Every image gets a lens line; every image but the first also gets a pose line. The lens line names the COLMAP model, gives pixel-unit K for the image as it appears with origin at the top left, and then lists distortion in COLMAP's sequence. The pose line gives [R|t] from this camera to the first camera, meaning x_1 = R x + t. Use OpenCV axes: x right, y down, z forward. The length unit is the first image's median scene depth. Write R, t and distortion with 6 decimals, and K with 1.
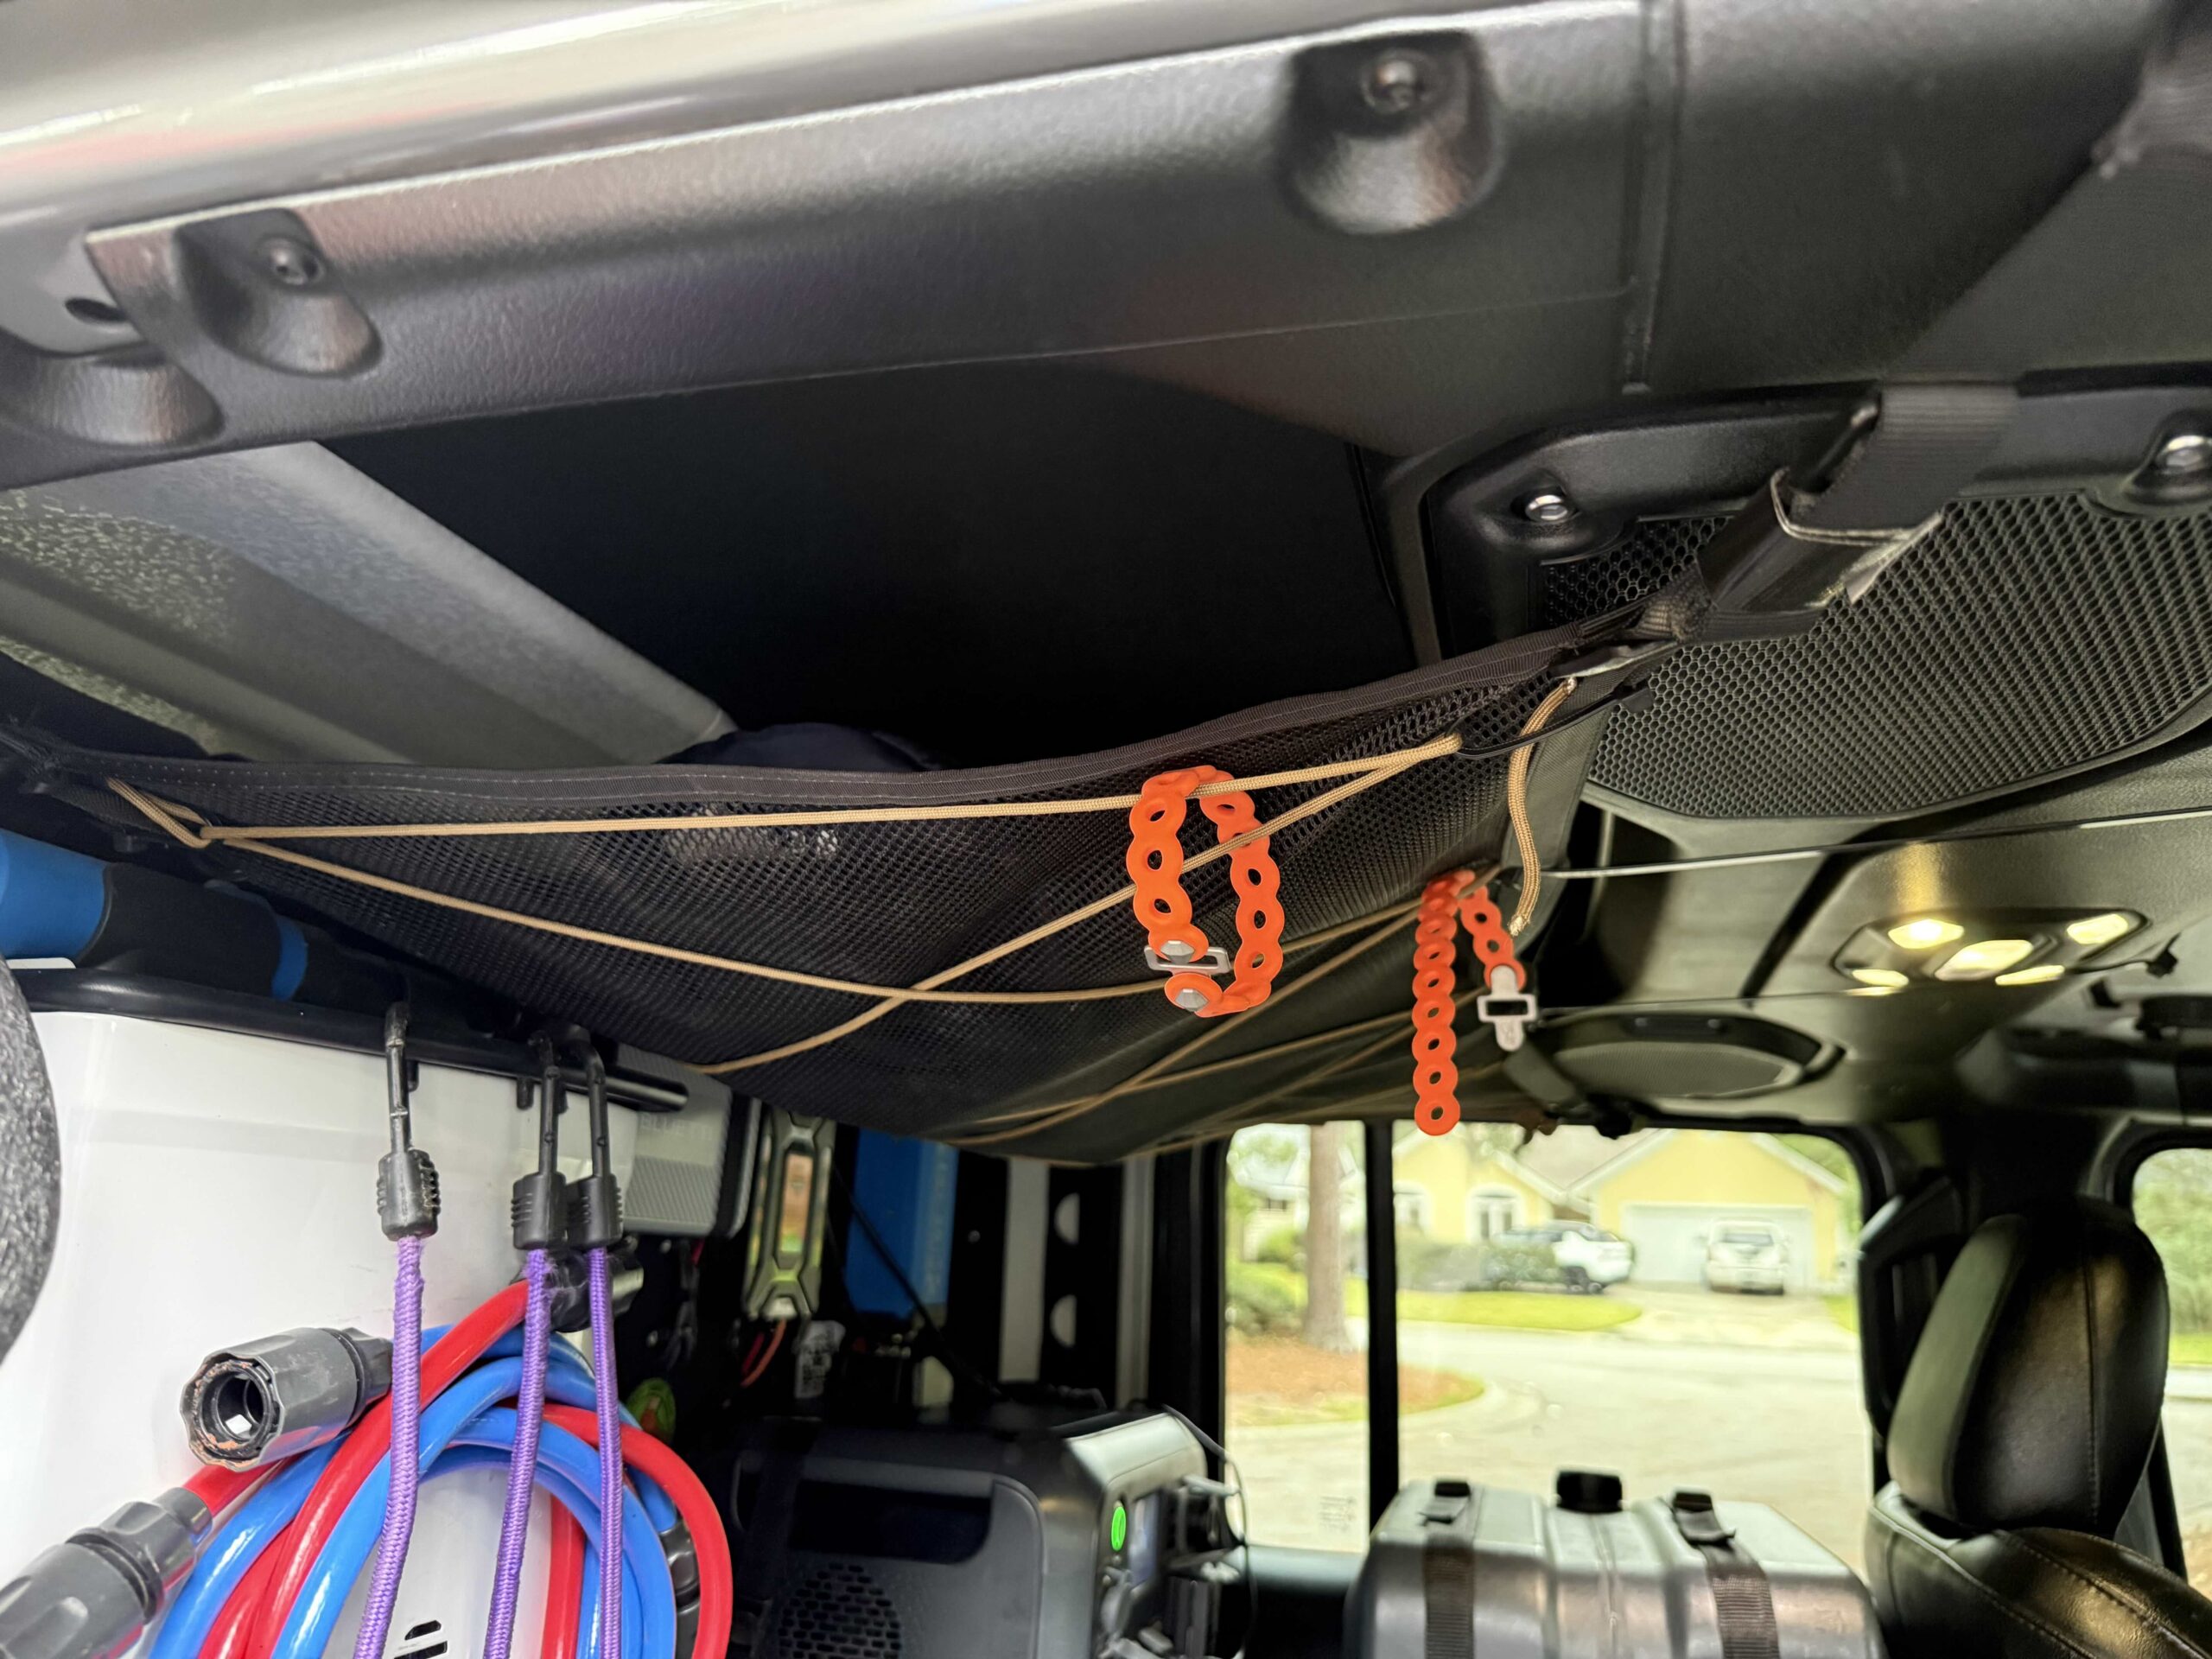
lens RADIAL K [[1560.4, 0, 1113.1], [0, 1560.4, 838.3], [0, 0, 1]] dist [-0.020810, 0.000373]
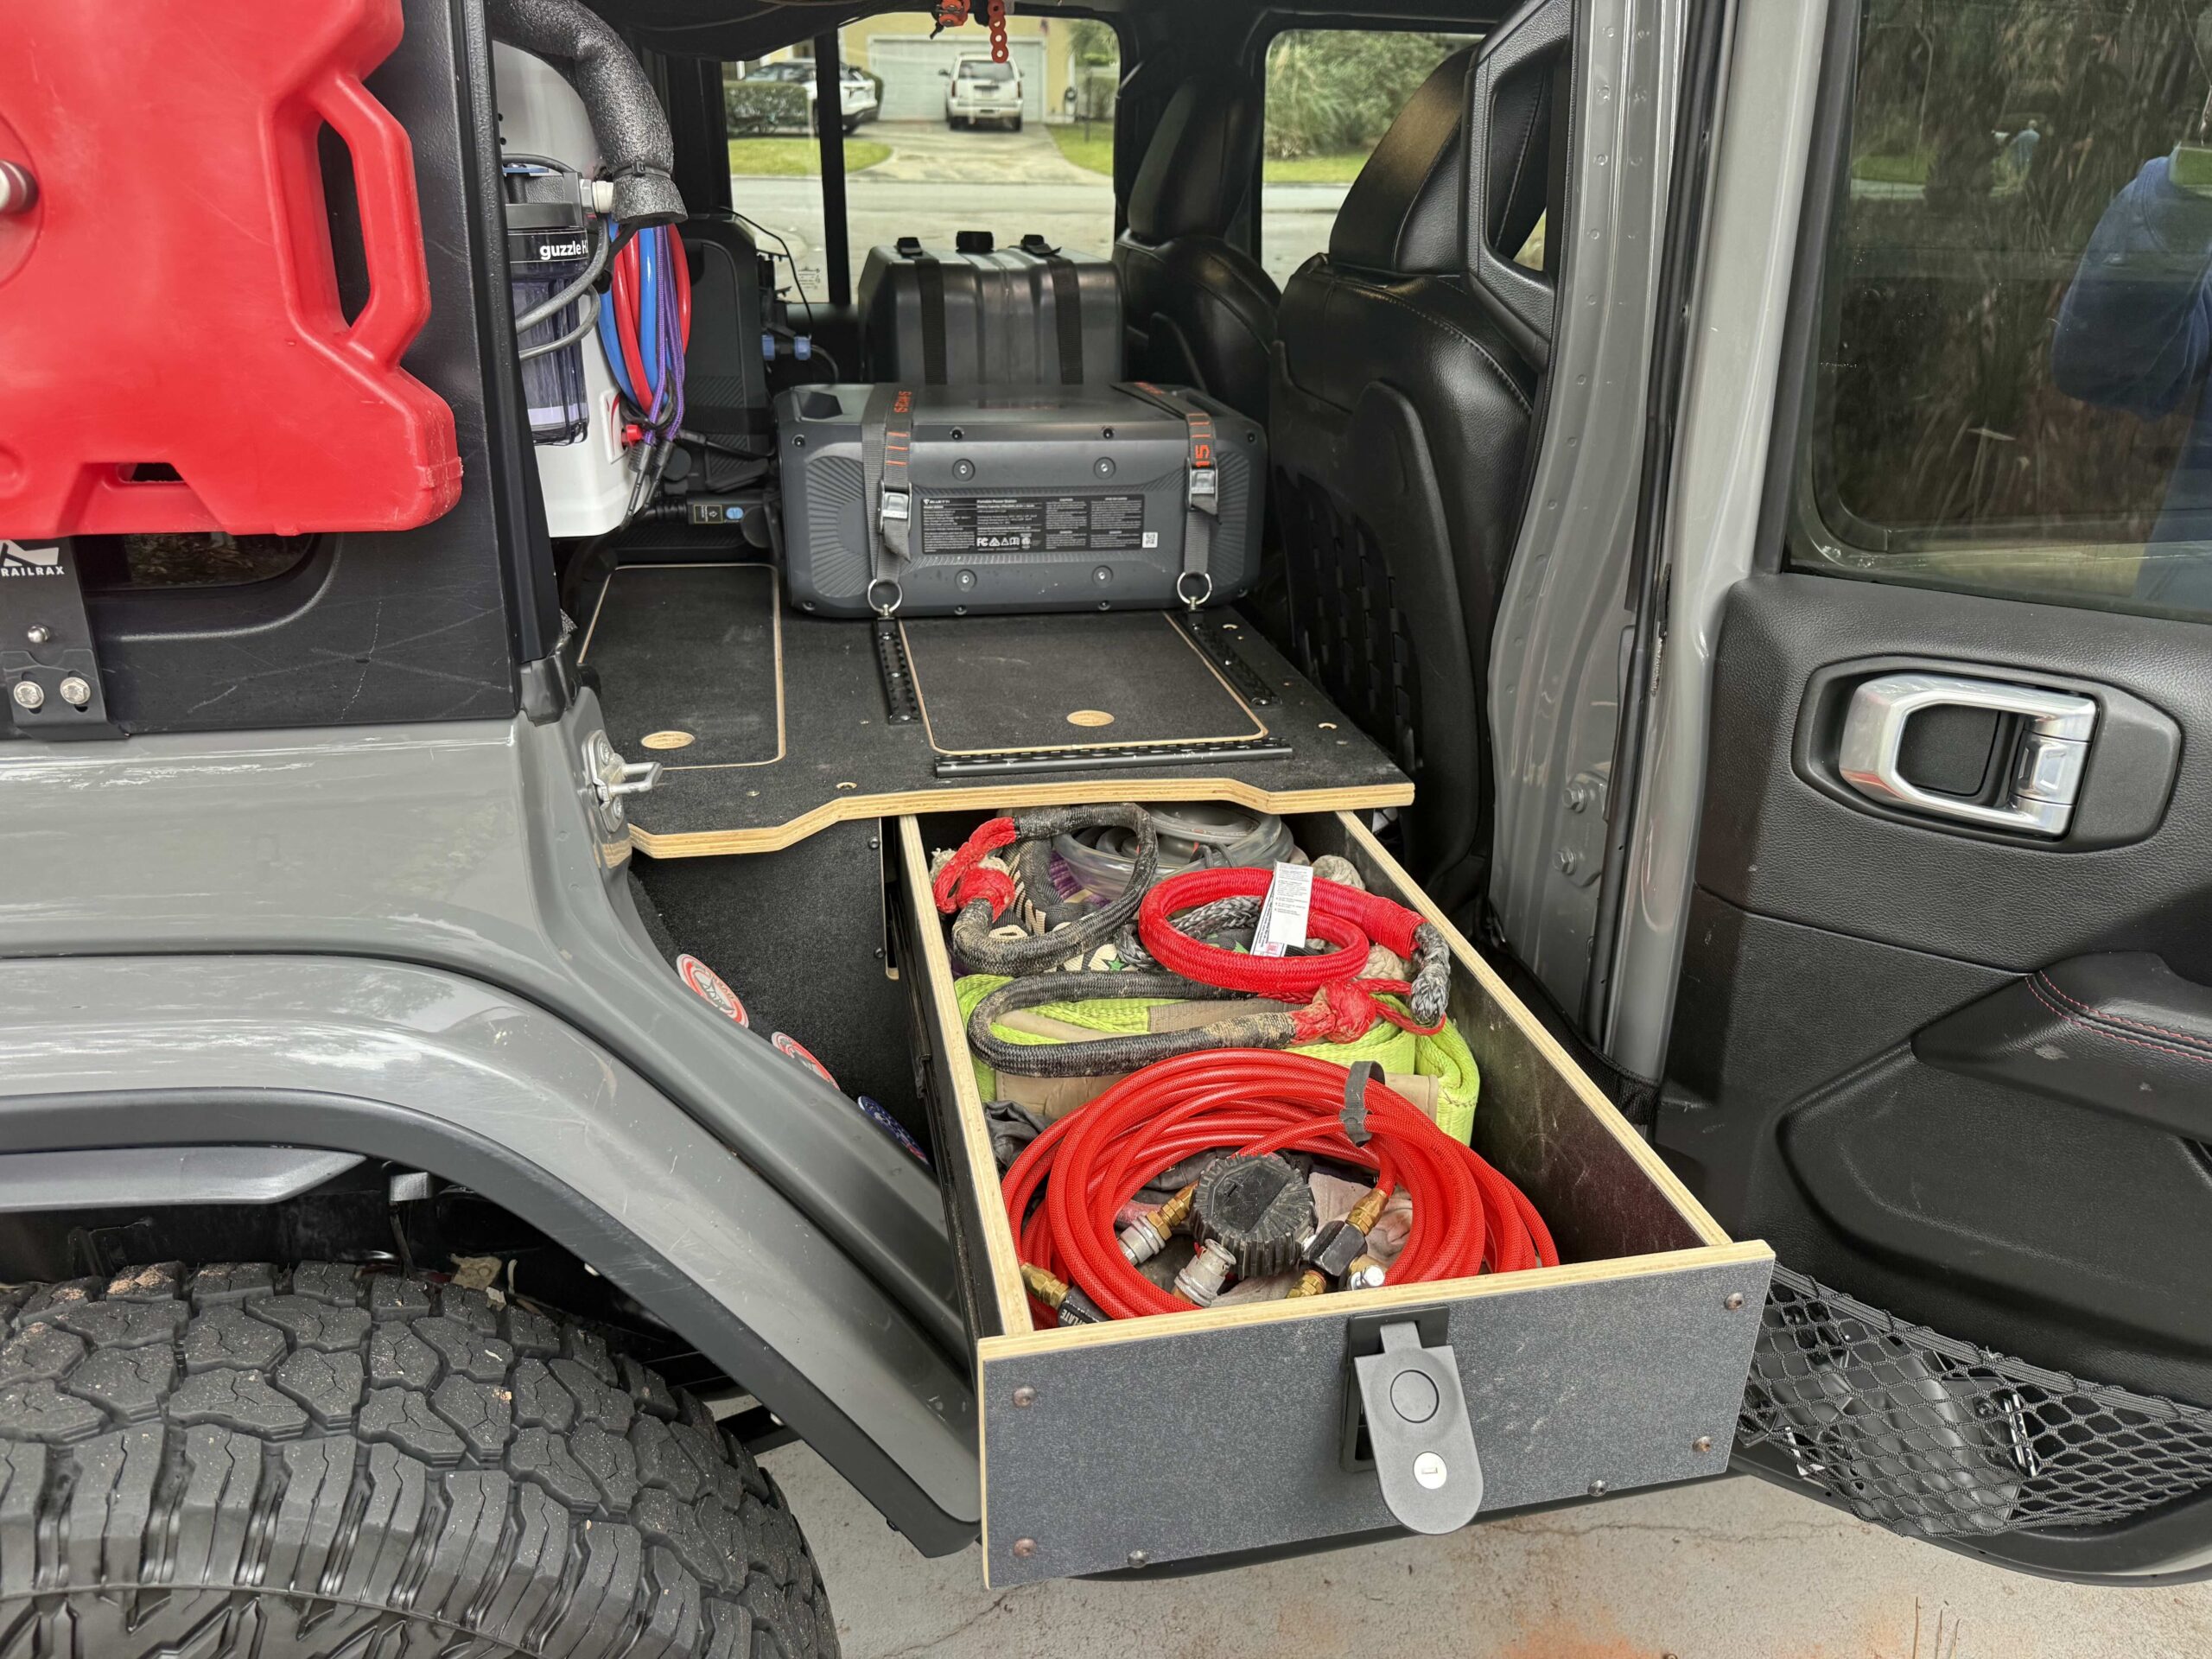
lens RADIAL K [[1560.4, 0, 1113.1], [0, 1560.4, 838.3], [0, 0, 1]] dist [-0.020810, 0.000373]
pose [[0.897509, -0.217072, 0.383872, -0.389429], [-0.084677, 0.769440, 0.633081, -0.202688], [-0.432791, -0.600701, 0.672198, -0.691634]]
